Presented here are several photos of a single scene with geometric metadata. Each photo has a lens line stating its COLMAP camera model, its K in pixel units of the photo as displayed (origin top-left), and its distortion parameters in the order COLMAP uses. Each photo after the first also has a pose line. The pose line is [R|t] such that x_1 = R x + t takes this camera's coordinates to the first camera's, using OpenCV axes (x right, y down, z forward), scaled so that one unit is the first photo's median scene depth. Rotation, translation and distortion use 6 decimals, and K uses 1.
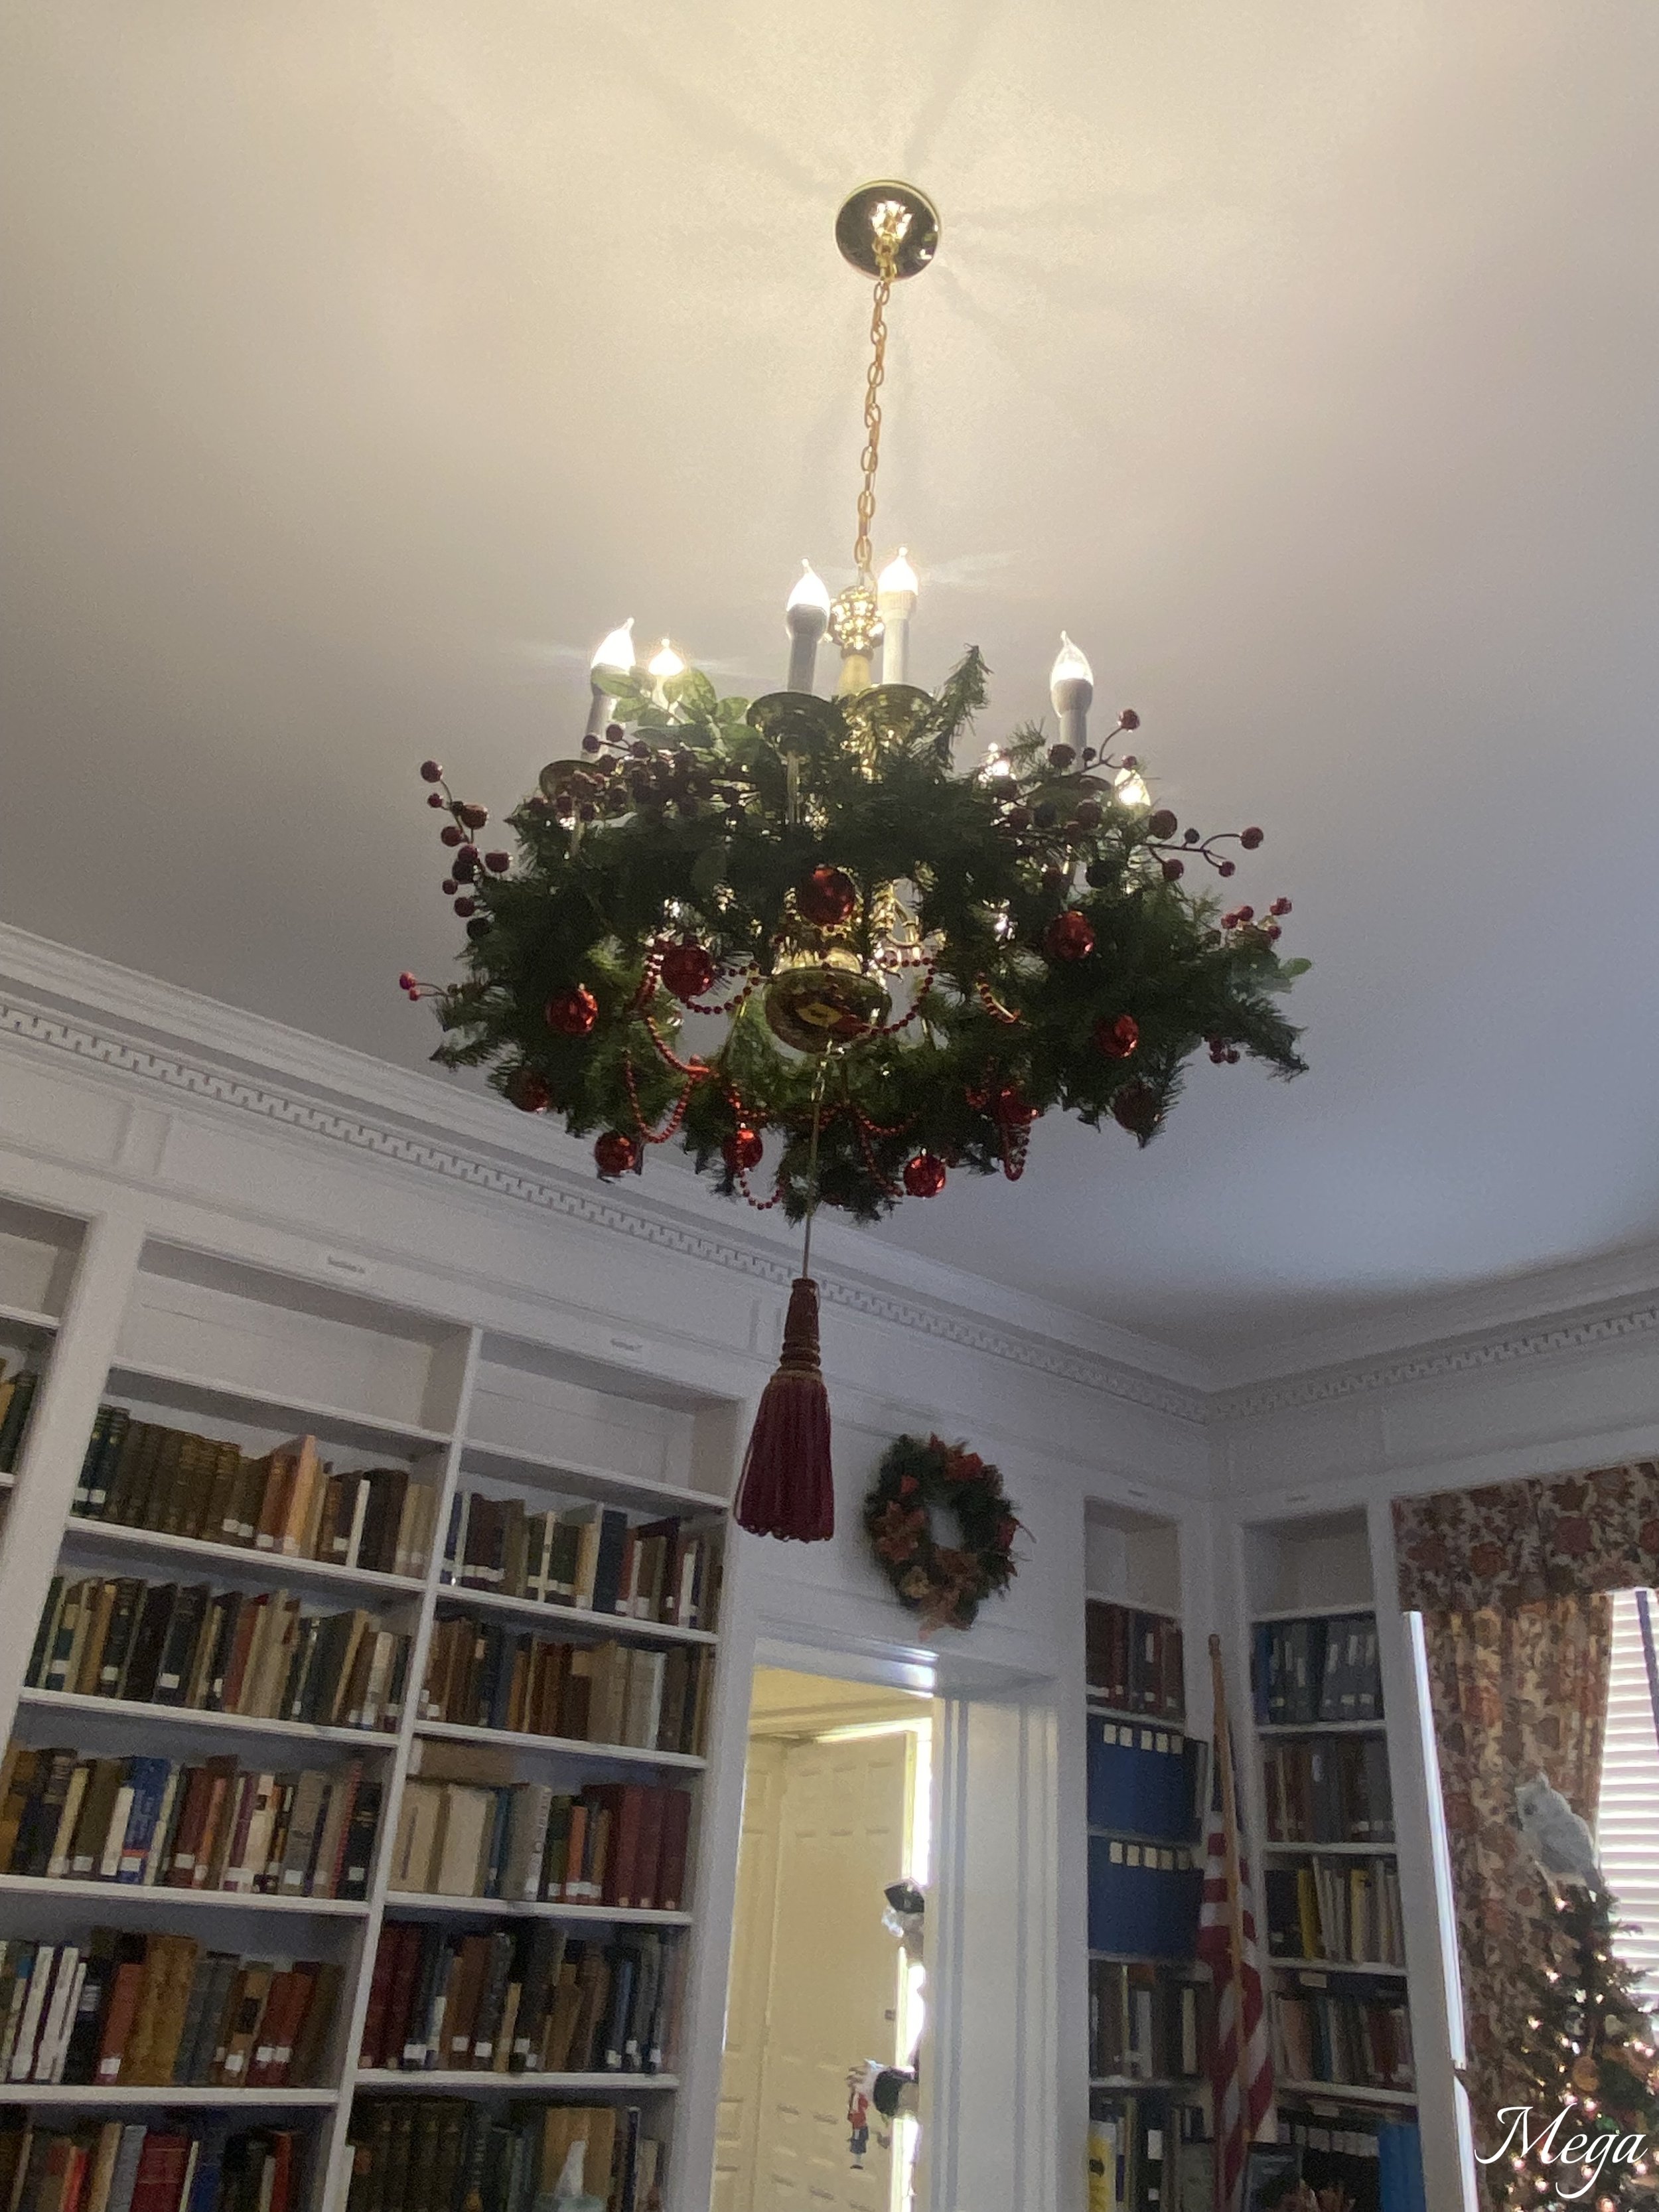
lens RADIAL K [[1653.5, 0, 829.5], [0, 1653.5, 1106.0], [0, 0, 1]] dist [0.006012, -0.010633]
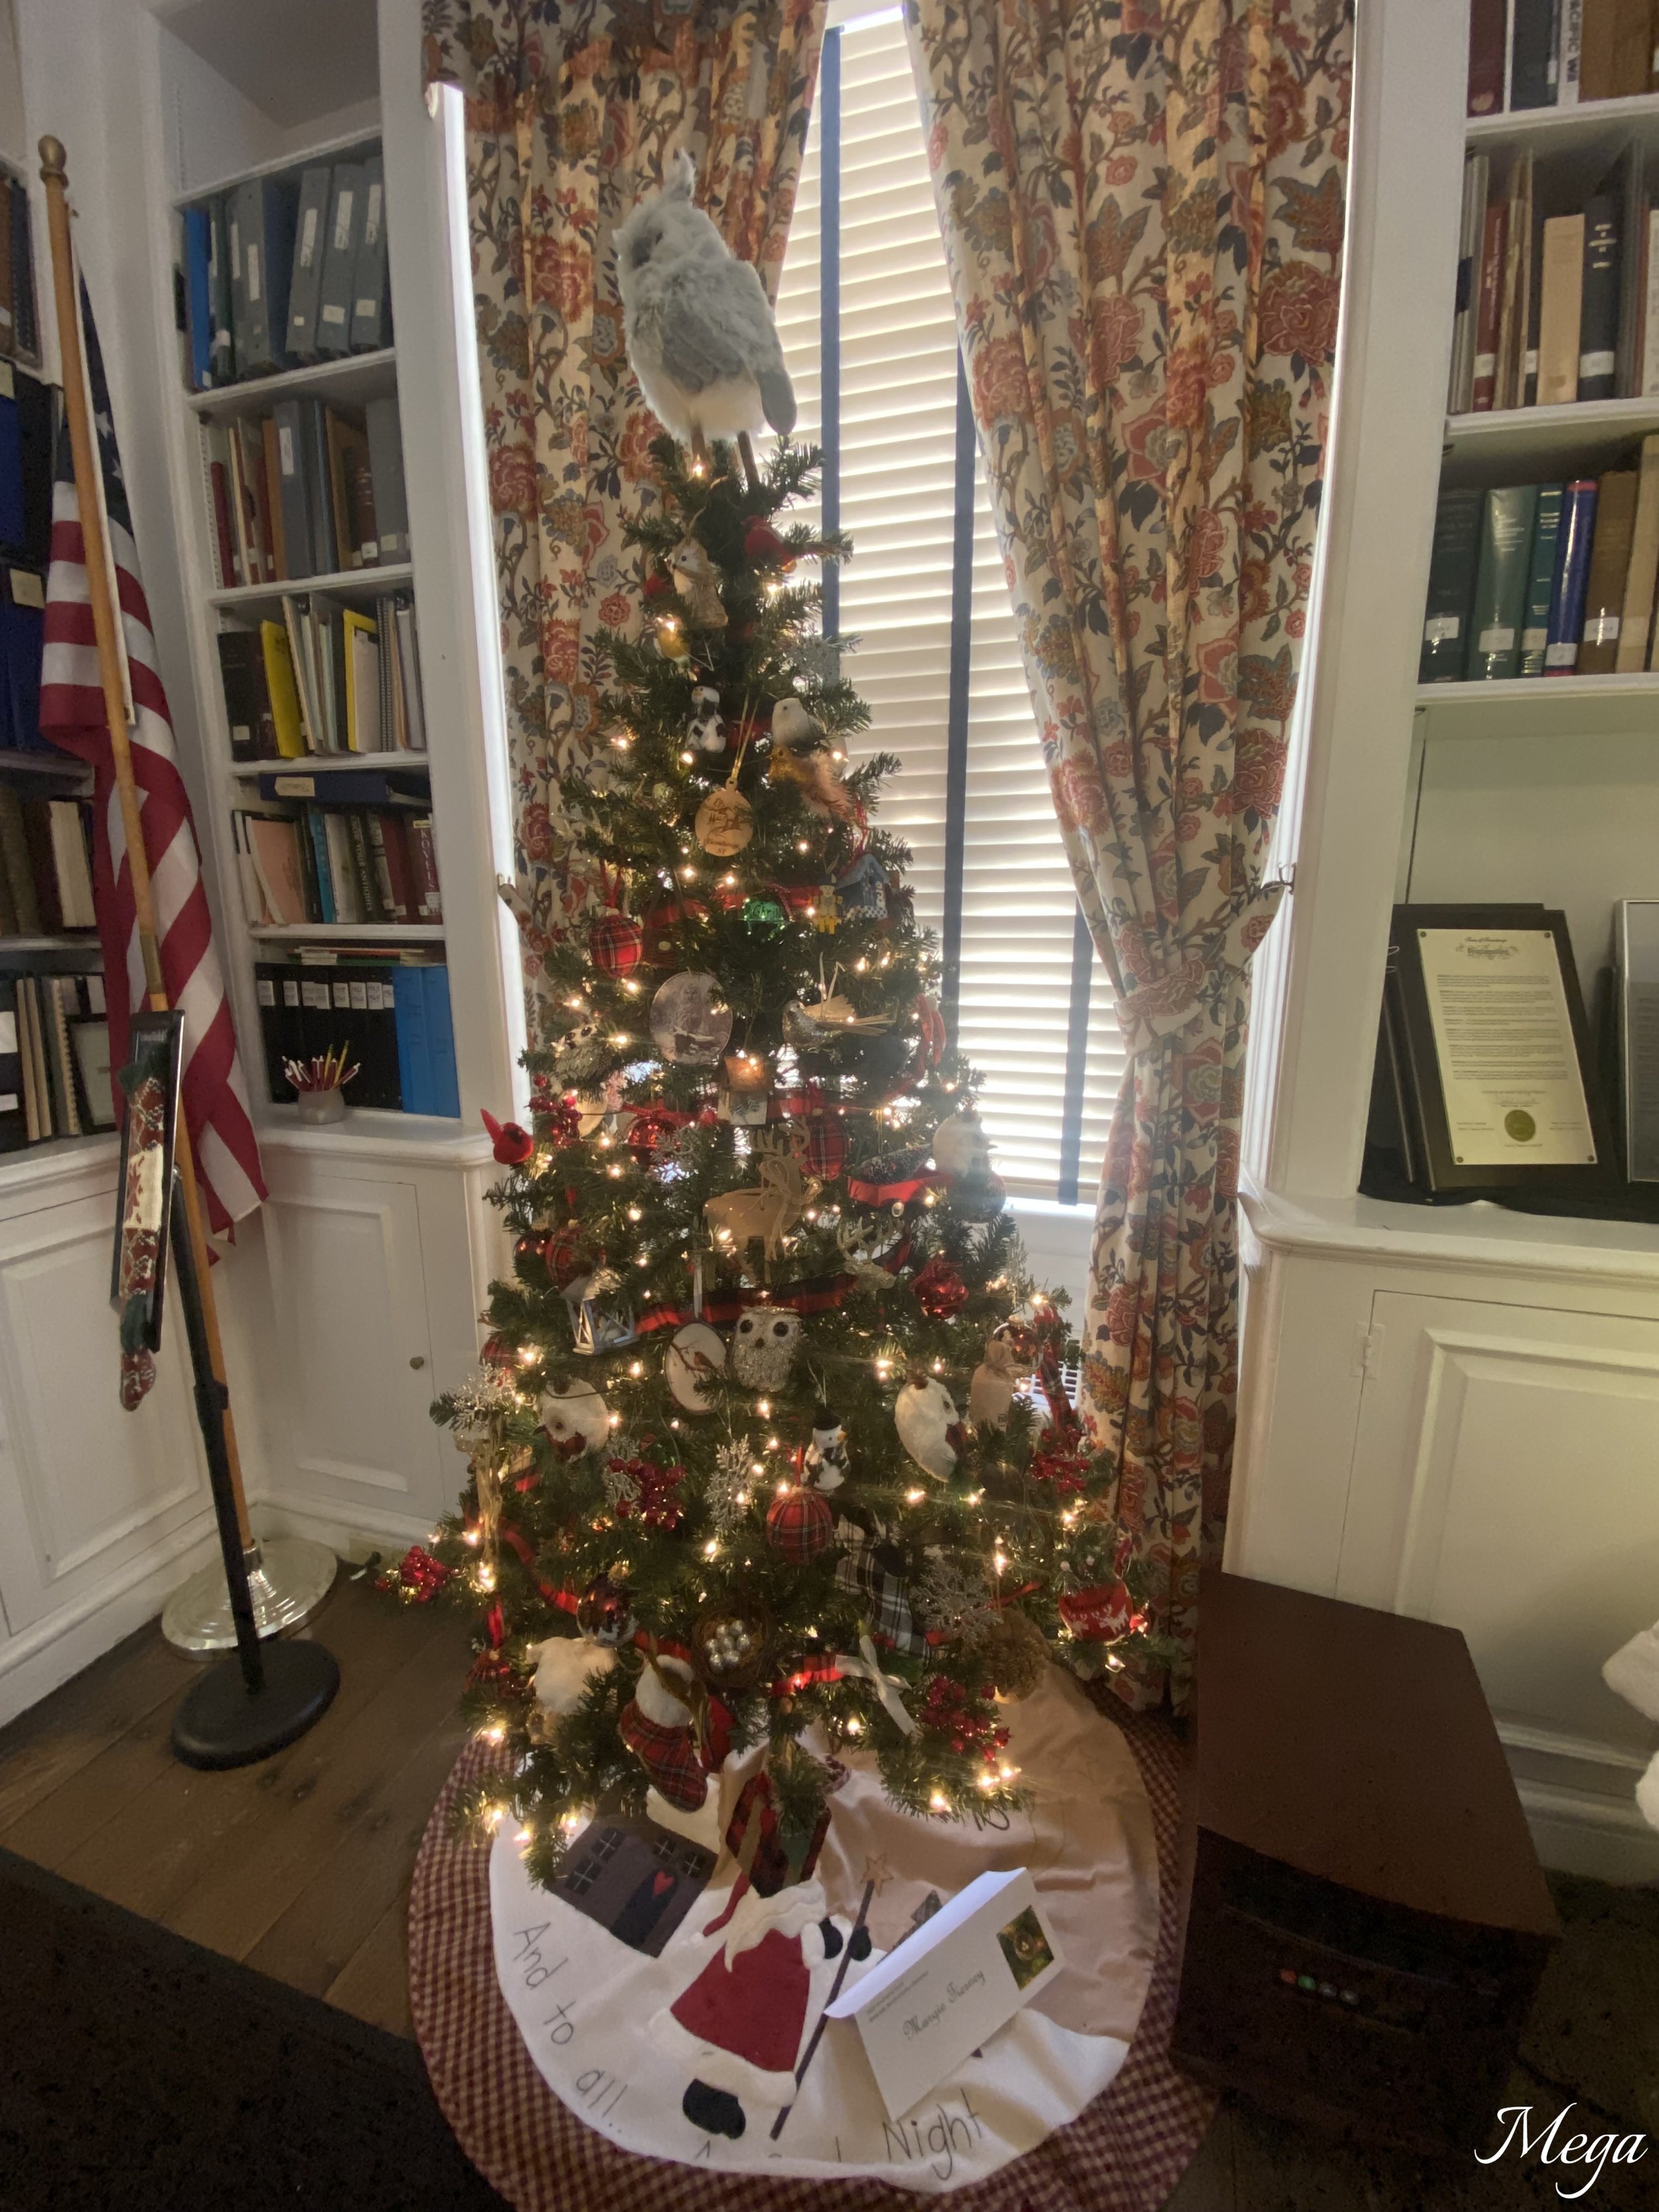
lens RADIAL K [[912.9, 0, 829.5], [0, 912.9, 1106.0], [0, 0, 1]] dist [0.000230, -0.016361]
pose [[0.825742, -0.183377, 0.533407, 0.260995], [-0.202263, 0.786519, 0.583505, 0.388346], [-0.526536, -0.589713, 0.612371, 0.615504]]
